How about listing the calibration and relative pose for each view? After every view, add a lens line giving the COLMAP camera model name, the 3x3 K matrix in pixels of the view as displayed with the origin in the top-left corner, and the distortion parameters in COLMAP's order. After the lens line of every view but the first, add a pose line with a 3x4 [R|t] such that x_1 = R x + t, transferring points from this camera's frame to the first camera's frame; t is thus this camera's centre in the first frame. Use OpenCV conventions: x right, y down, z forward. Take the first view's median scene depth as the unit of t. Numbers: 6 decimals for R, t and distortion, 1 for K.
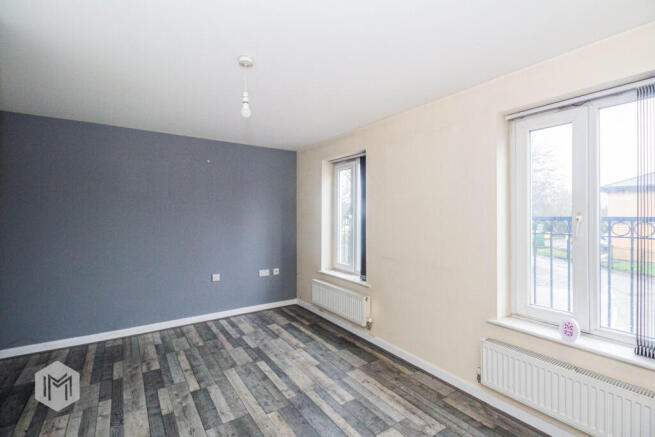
lens RADIAL K [[292.4, 0, 327.5], [0, 292.4, 218.5], [0, 0, 1]] dist [0.001956, 0.000254]
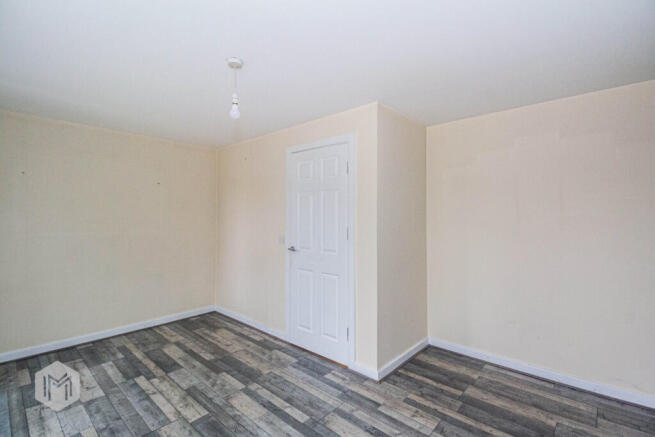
lens RADIAL K [[292.4, 0, 327.5], [0, 292.4, 218.5], [0, 0, 1]] dist [0.001956, 0.000254]
pose [[-0.969599, -0.005098, -0.244647, -0.359112], [-0.006006, 0.999978, 0.002966, -0.011737], [0.244626, 0.004345, -0.969608, 2.013176]]
